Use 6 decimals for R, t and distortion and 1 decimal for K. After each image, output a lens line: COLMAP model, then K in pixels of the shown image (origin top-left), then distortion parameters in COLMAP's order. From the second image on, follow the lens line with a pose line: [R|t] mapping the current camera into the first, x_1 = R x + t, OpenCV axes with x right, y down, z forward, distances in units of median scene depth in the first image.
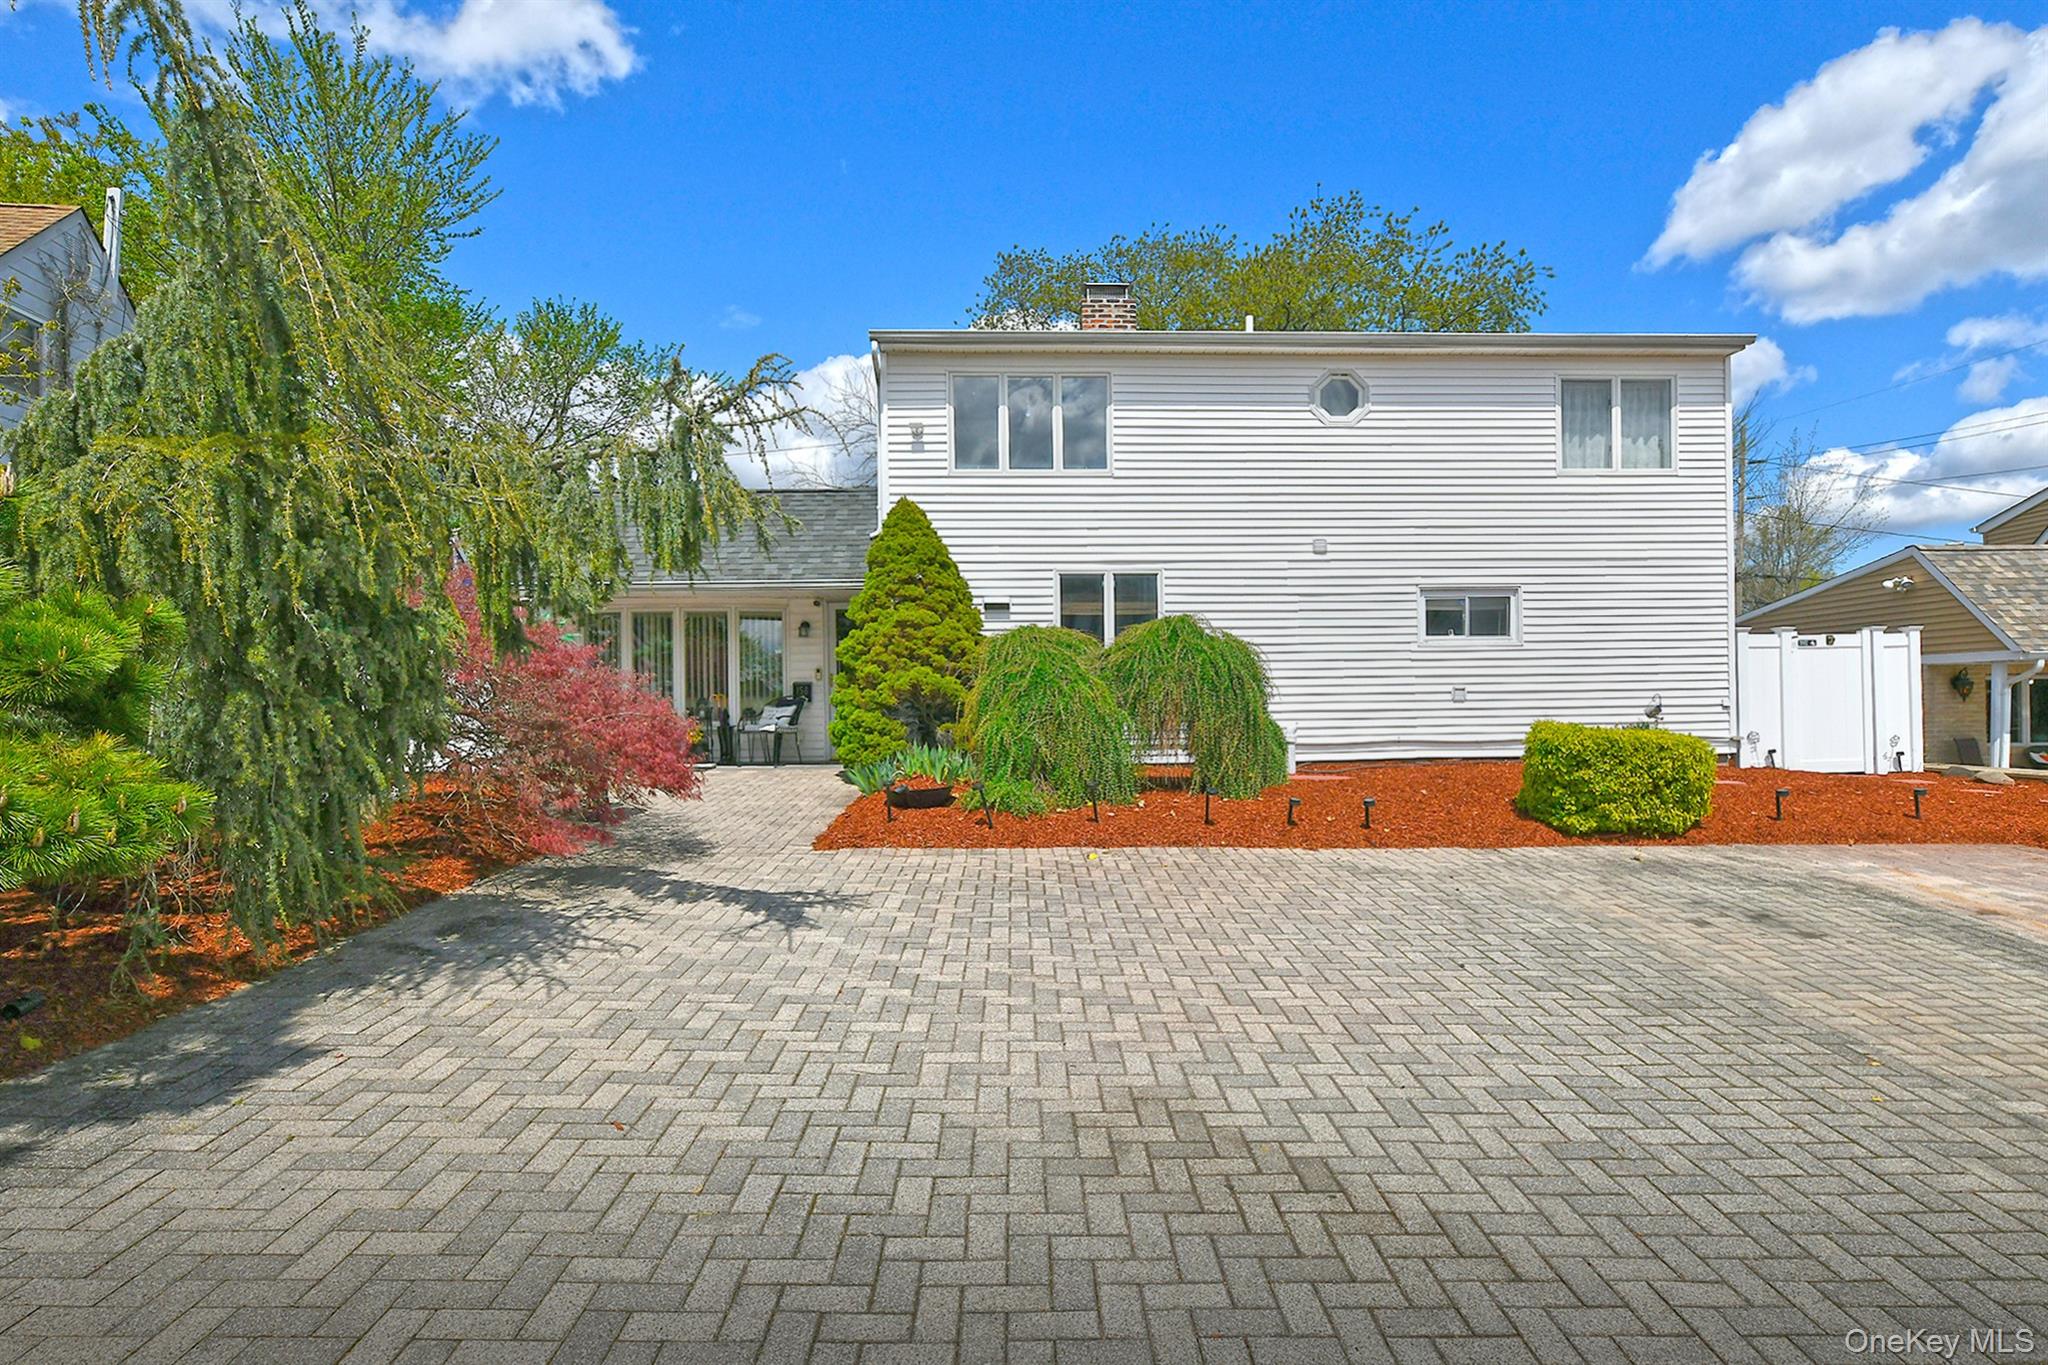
lens RADIAL K [[1034.0, 0, 1025.0], [0, 1034.0, 681.5], [0, 0, 1]] dist [-0.003173, -0.000349]
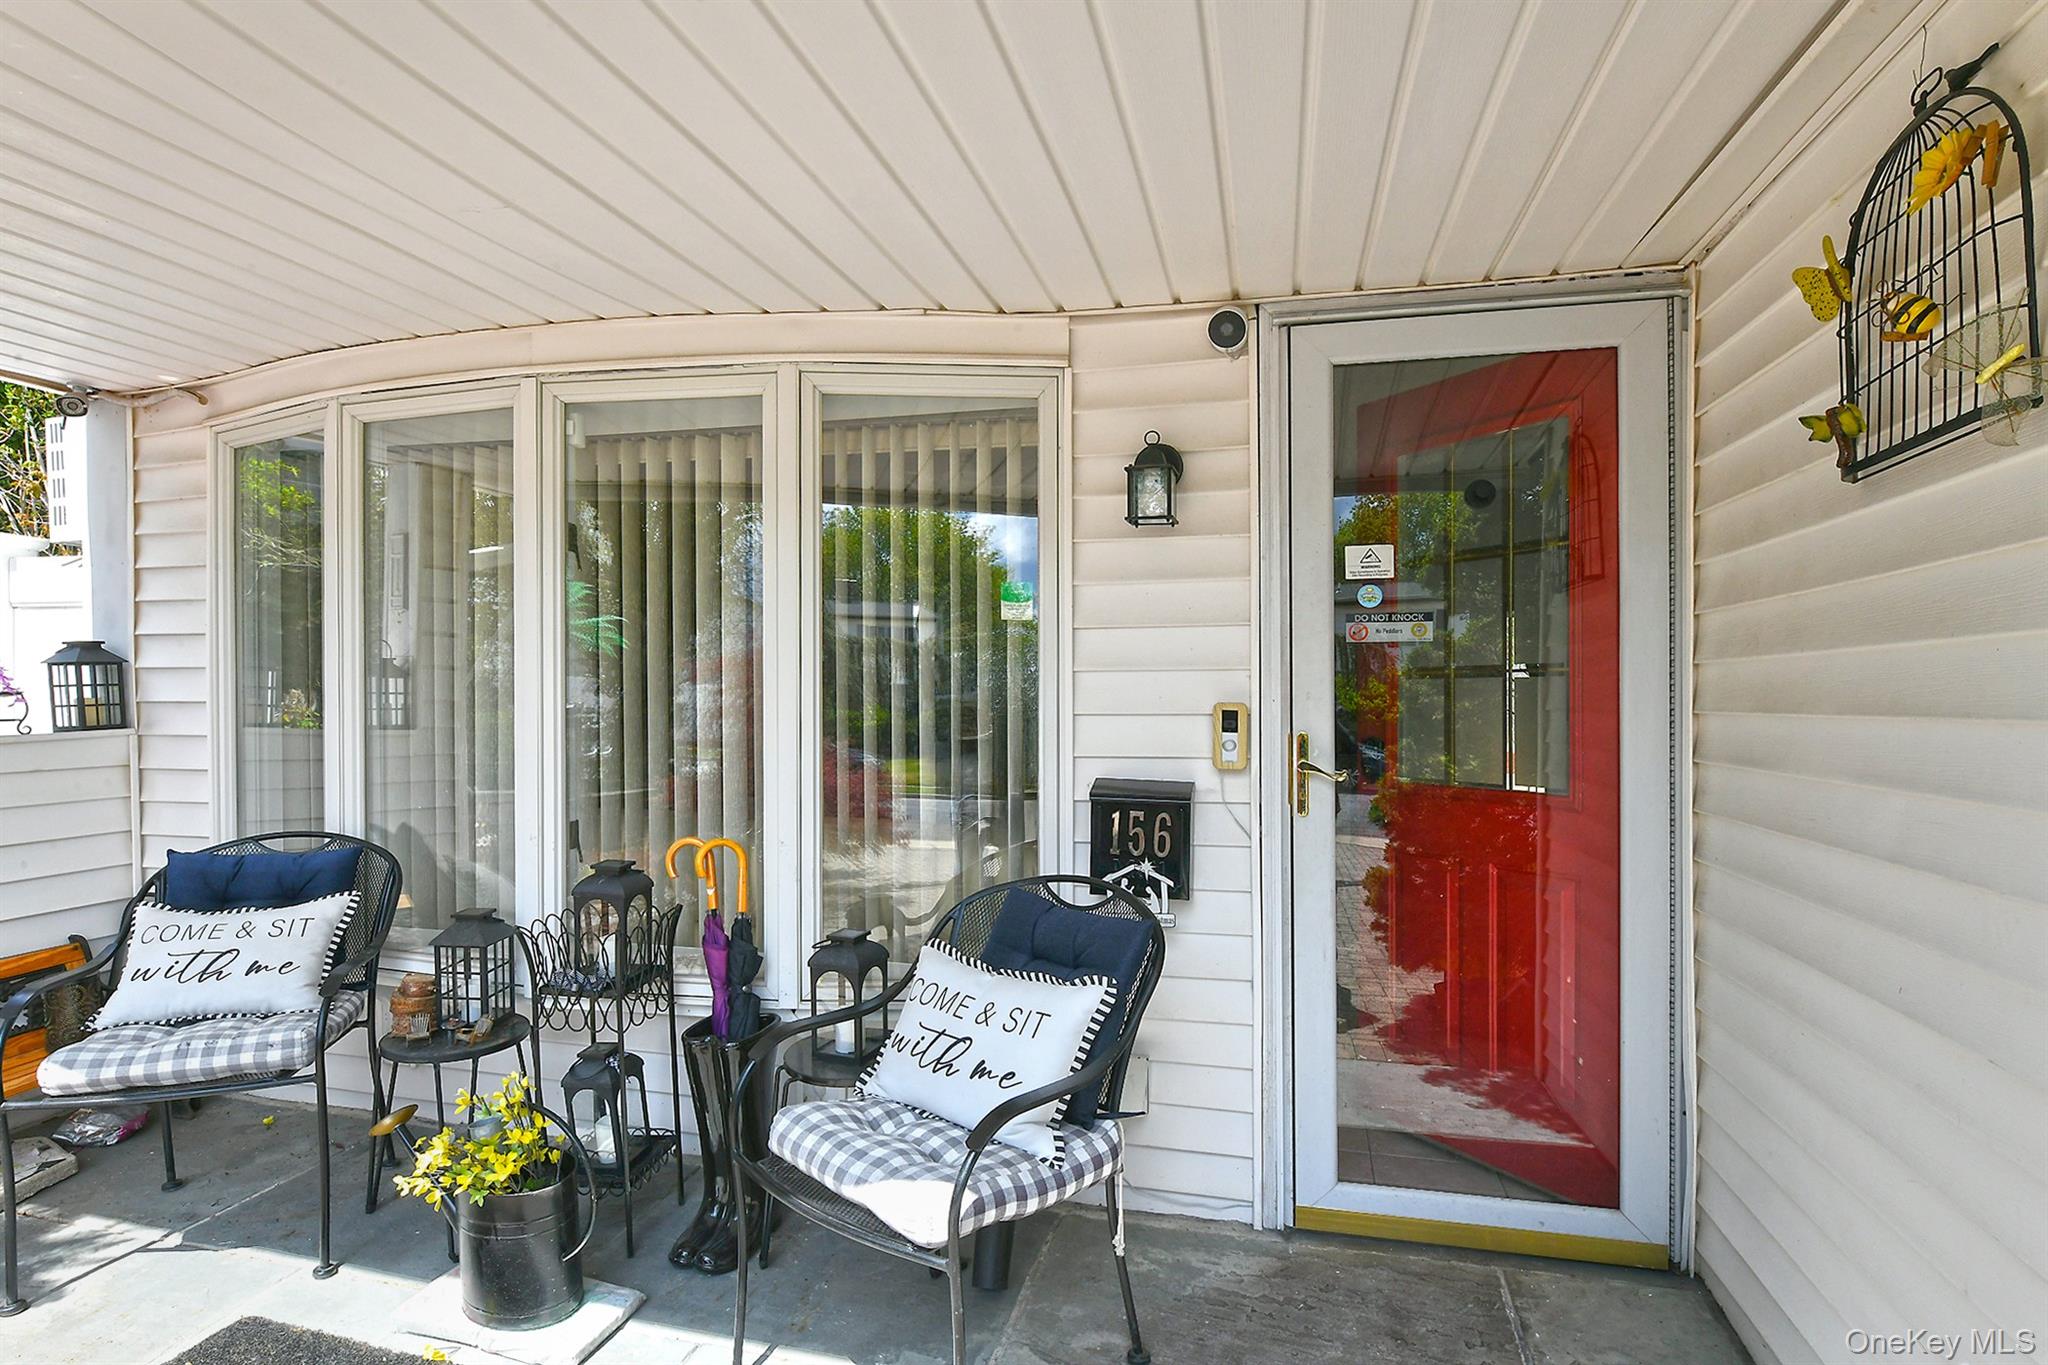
lens RADIAL K [[1034.0, 0, 1029.2], [0, 1034.0, 683.1], [0, 0, 1]] dist [-0.003173, -0.000349]
pose [[0.962299, 0.007303, -0.271894, -0.185937], [-0.004980, 0.999945, 0.009234, -0.018335], [0.271947, -0.007532, 0.962283, 0.824590]]
